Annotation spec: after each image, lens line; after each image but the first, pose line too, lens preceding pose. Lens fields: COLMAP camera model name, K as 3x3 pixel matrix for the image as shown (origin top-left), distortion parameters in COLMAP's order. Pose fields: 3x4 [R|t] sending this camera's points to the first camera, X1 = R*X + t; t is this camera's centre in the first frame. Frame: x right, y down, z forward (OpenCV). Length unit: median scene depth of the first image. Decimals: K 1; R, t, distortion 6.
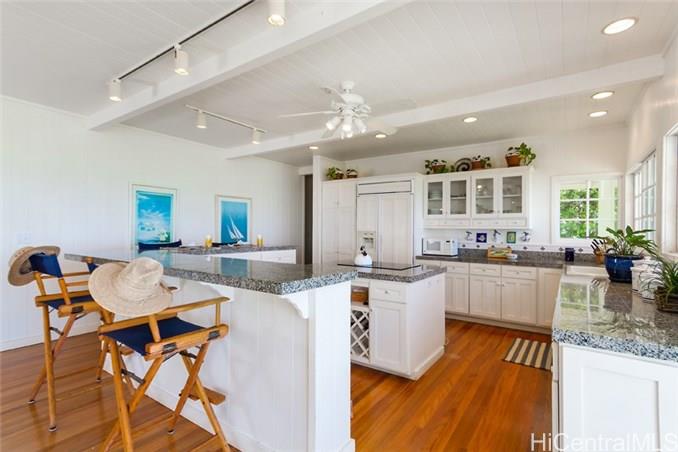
lens RADIAL K [[330.0, 0, 339.4], [0, 330.0, 227.1], [0, 0, 1]] dist [0.000399, 0.000006]
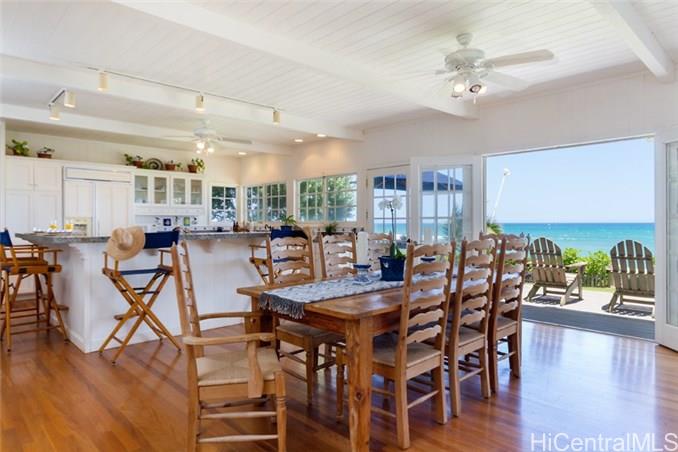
lens RADIAL K [[420.1, 0, 339.7], [0, 420.1, 223.7], [0, 0, 1]] dist [-0.004704, -0.000723]
pose [[0.201438, -0.007893, 0.979470, -1.067701], [0.003417, 0.999967, 0.007355, 0.028169], [-0.979495, 0.001866, 0.201458, -0.009217]]
